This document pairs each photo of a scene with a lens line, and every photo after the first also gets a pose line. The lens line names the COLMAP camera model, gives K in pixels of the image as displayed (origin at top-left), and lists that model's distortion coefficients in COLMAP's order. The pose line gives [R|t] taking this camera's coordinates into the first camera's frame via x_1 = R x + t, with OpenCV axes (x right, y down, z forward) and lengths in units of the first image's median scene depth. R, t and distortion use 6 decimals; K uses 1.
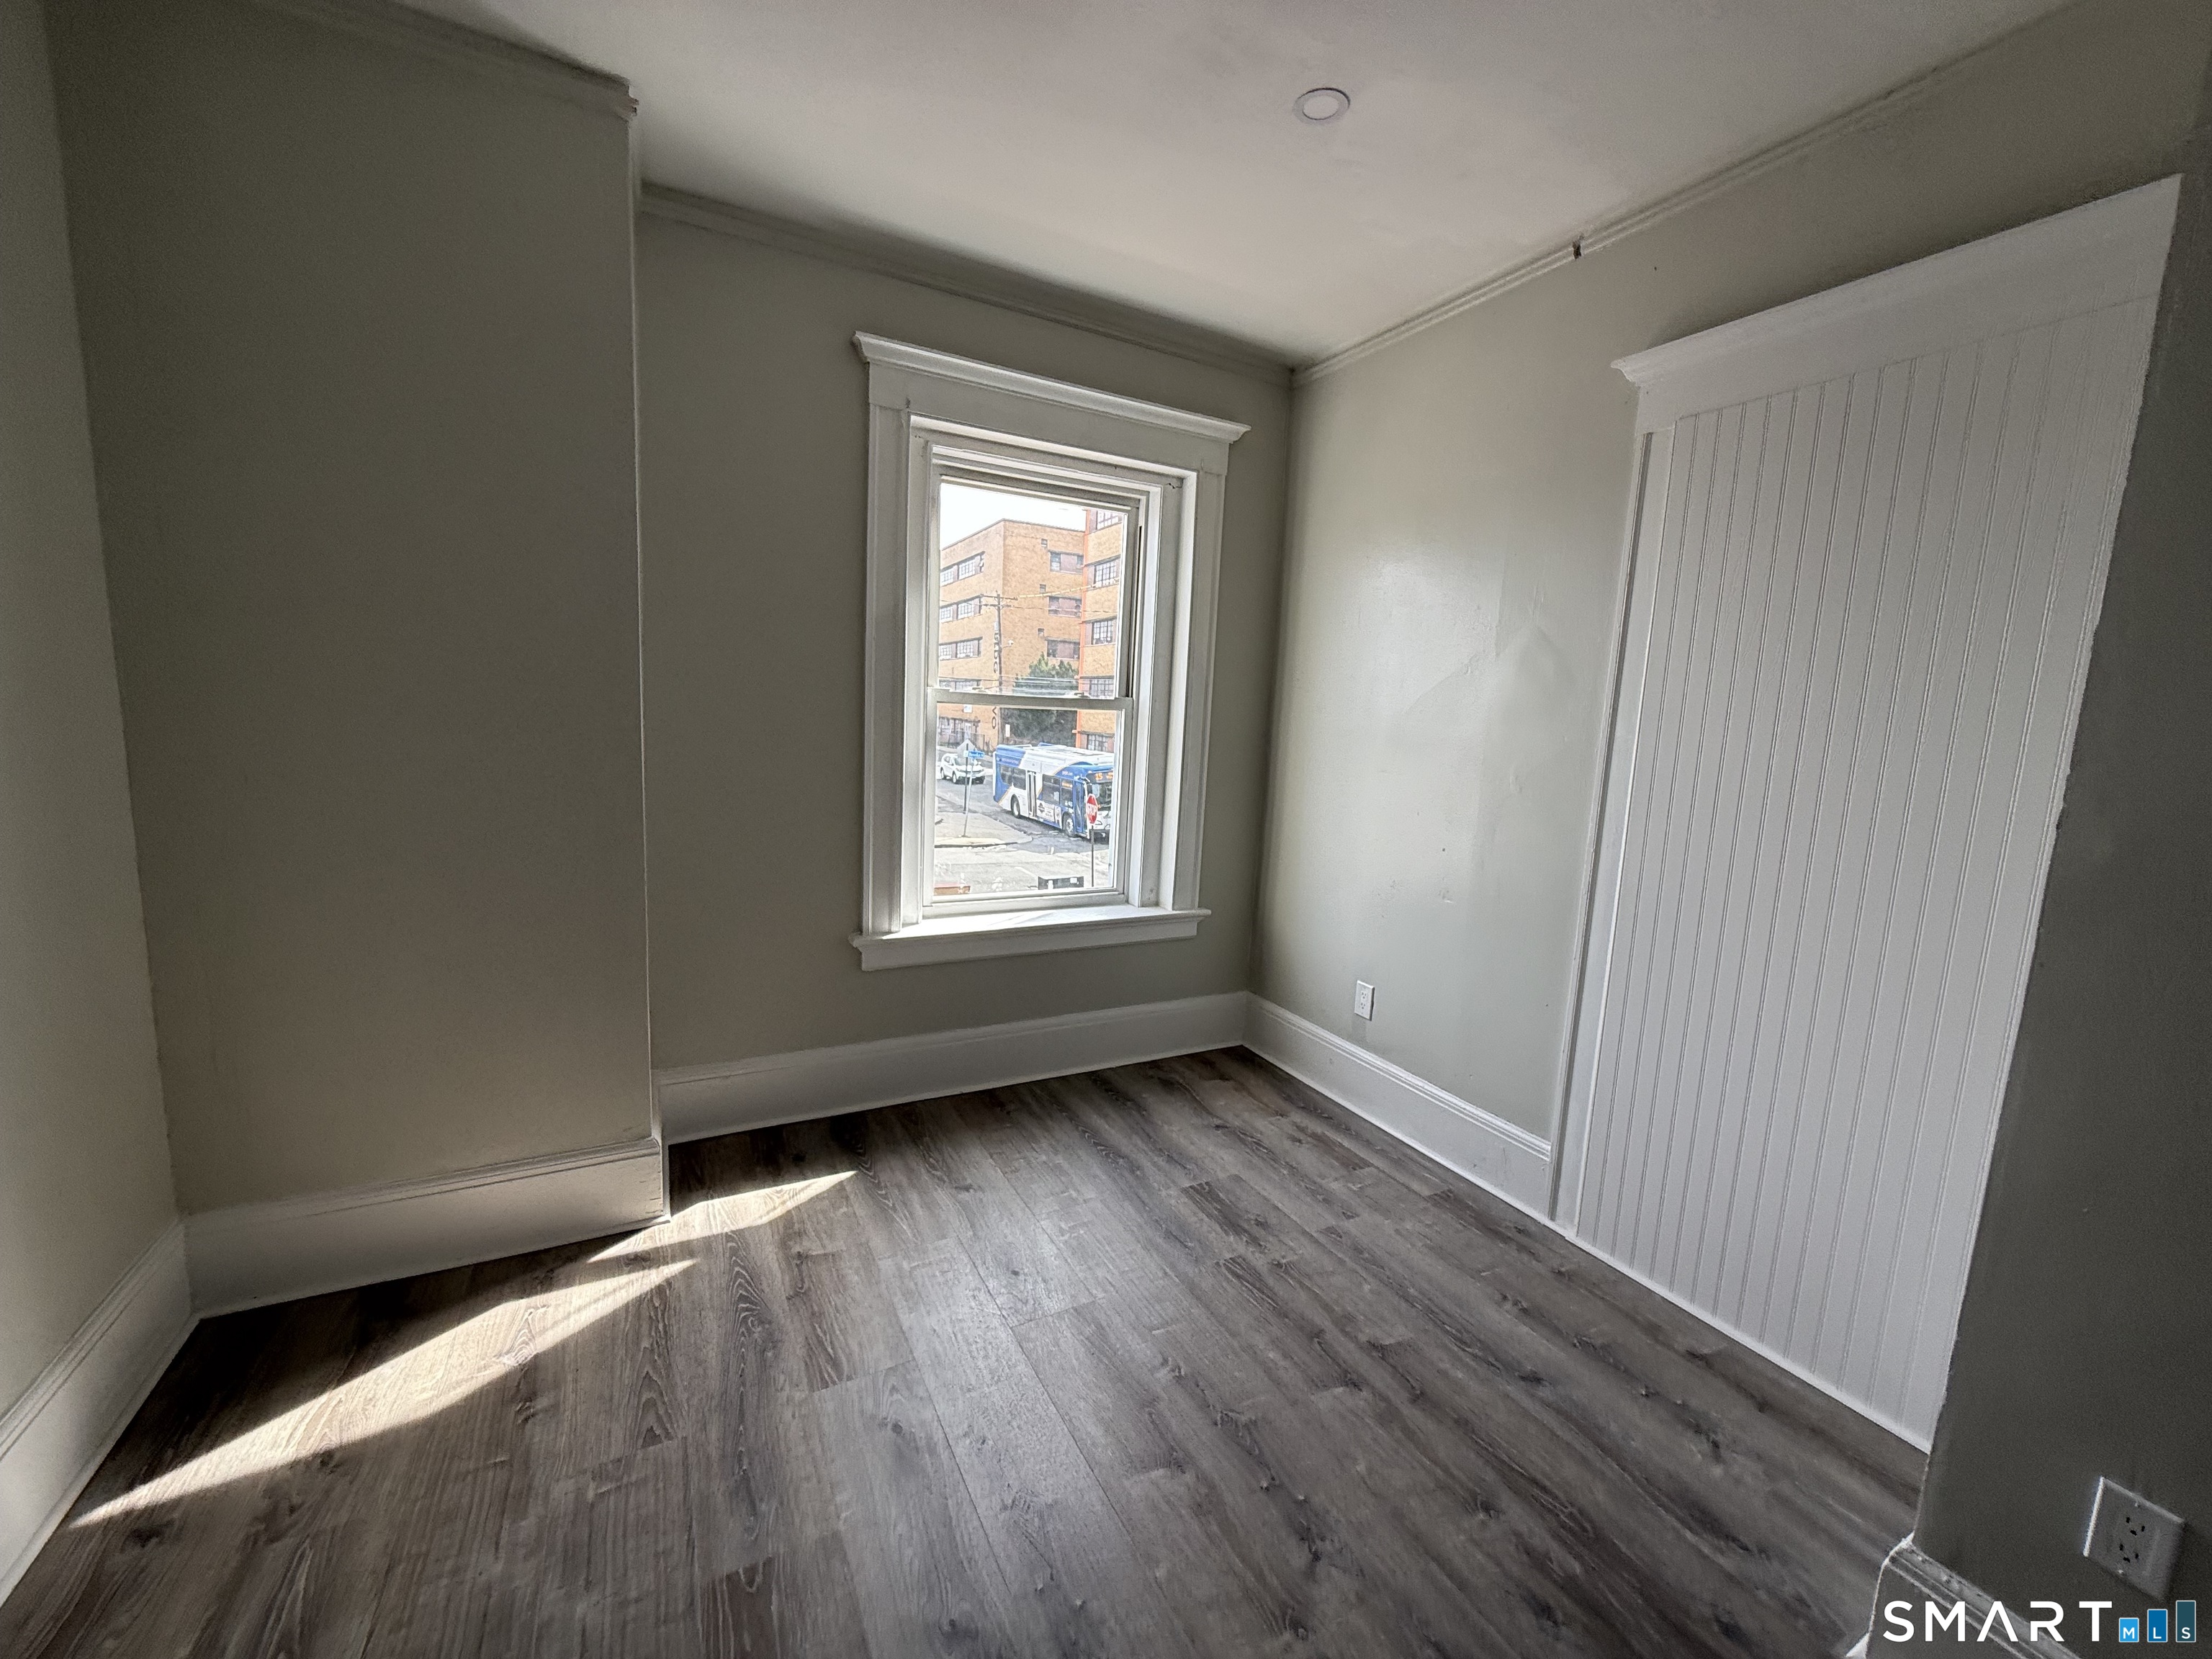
lens RADIAL K [[883.2, 0, 1113.3], [0, 883.2, 826.4], [0, 0, 1]] dist [0.001087, 0.000099]
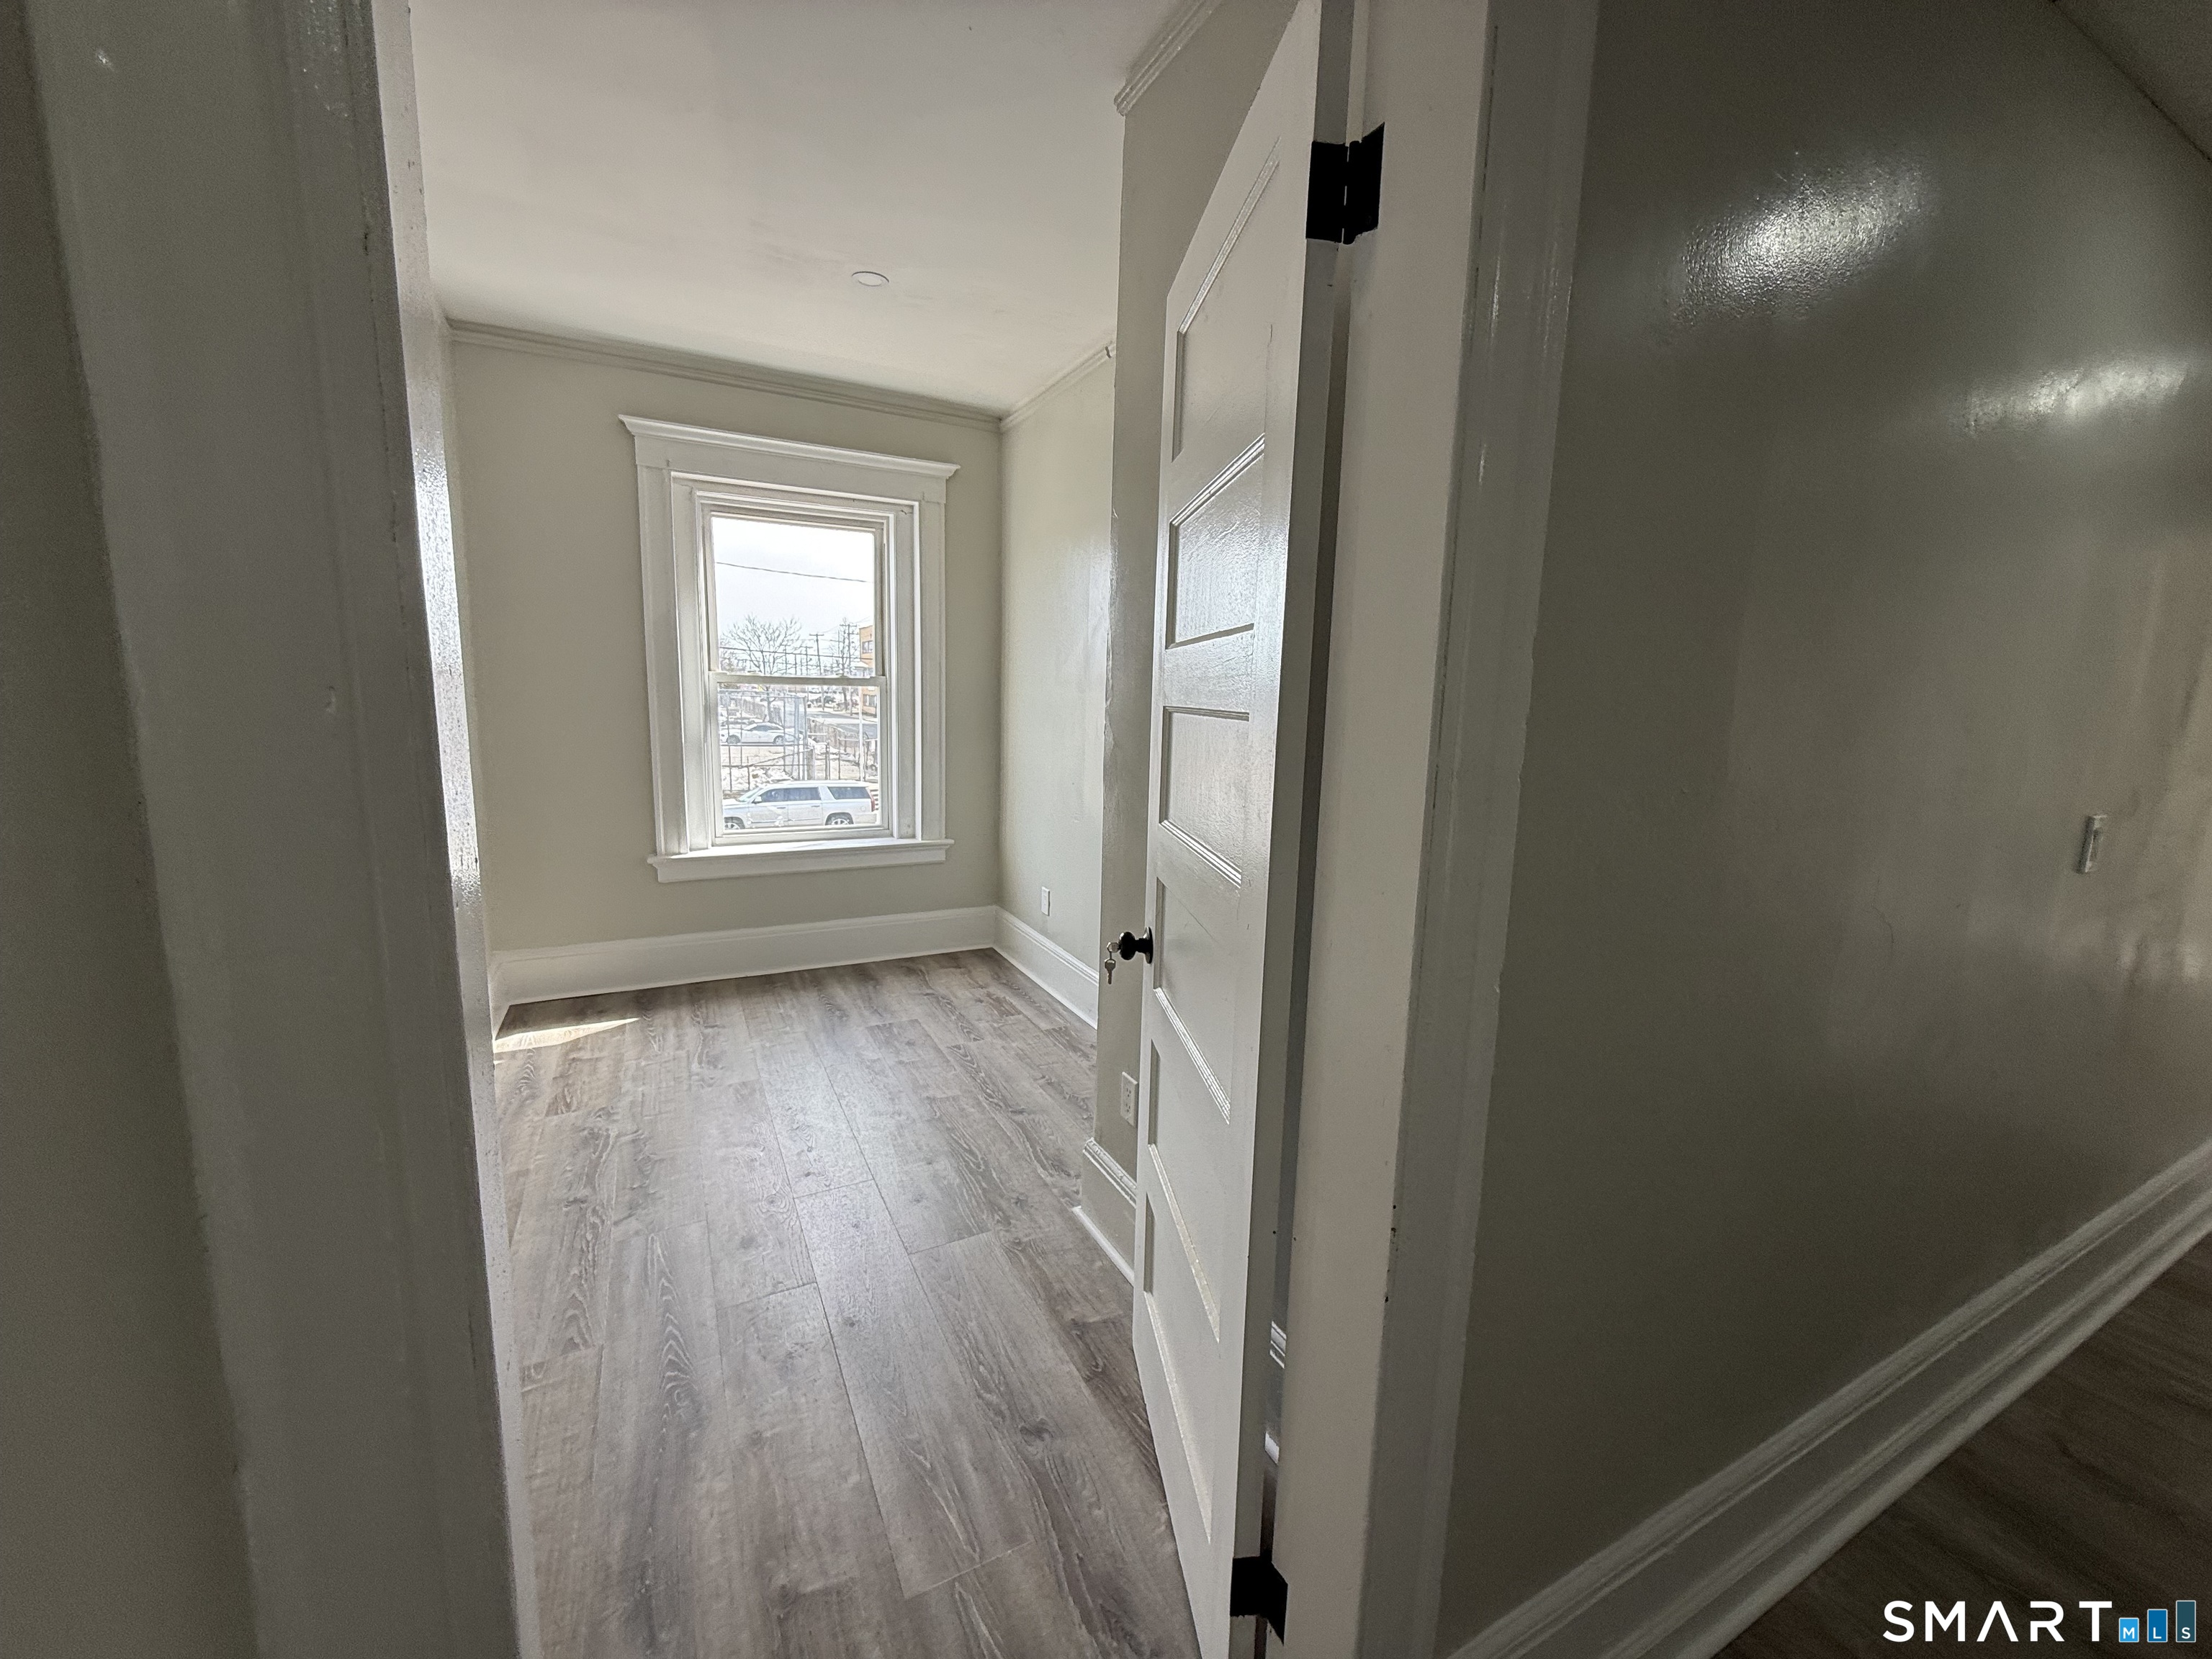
lens RADIAL K [[883.2, 0, 1113.3], [0, 883.2, 826.4], [0, 0, 1]] dist [0.001087, 0.000099]
pose [[0.999833, -0.016401, -0.008105, 0.418417], [0.016591, 0.999575, 0.023962, 0.056033], [0.007709, -0.024092, 0.999680, -0.341413]]
